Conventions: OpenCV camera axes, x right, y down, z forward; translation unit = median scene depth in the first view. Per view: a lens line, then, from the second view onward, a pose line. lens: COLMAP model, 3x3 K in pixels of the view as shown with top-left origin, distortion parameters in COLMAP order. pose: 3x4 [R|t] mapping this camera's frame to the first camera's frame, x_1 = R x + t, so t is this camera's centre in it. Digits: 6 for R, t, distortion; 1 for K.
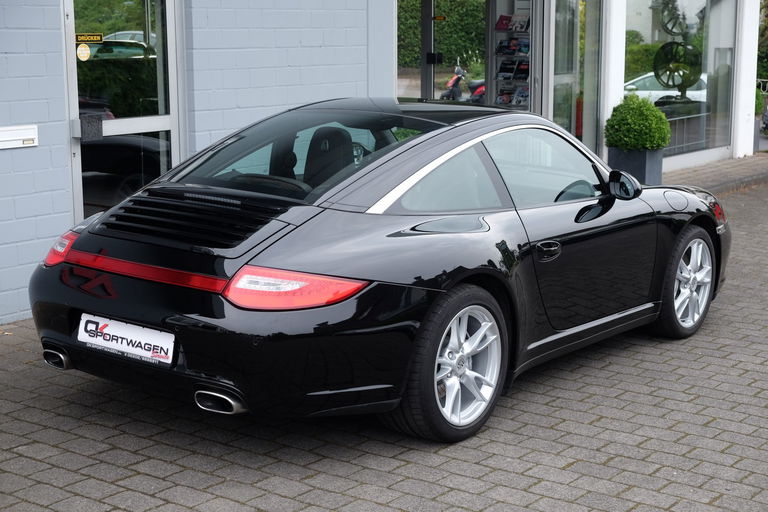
lens RADIAL K [[1332.3, 0, 383.6], [0, 1332.3, 256.7], [0, 0, 1]] dist [0.057728, 0.000000]
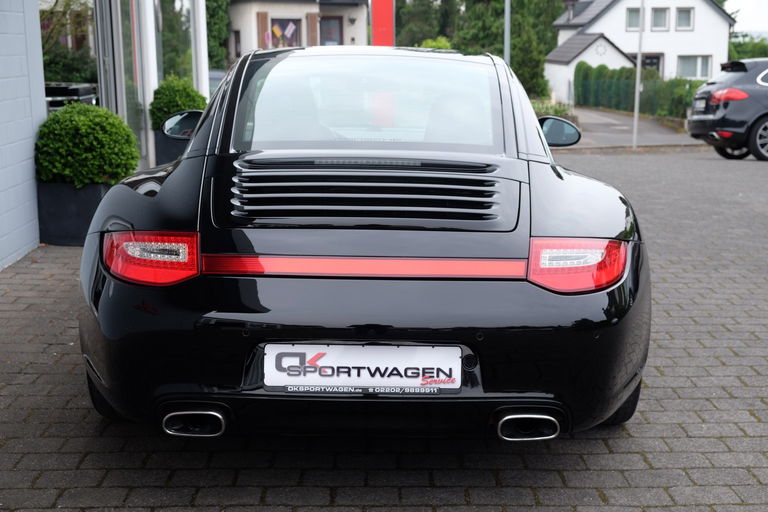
lens RADIAL K [[1153.0, 0, 384.6], [0, 1153.0, 257.3], [0, 0, 1]] dist [0.010417, 0.000000]
pose [[0.795194, -0.123853, 0.593572, -0.524321], [0.118626, 0.991777, 0.048021, -0.022426], [-0.594638, 0.032227, 0.803347, 0.505260]]
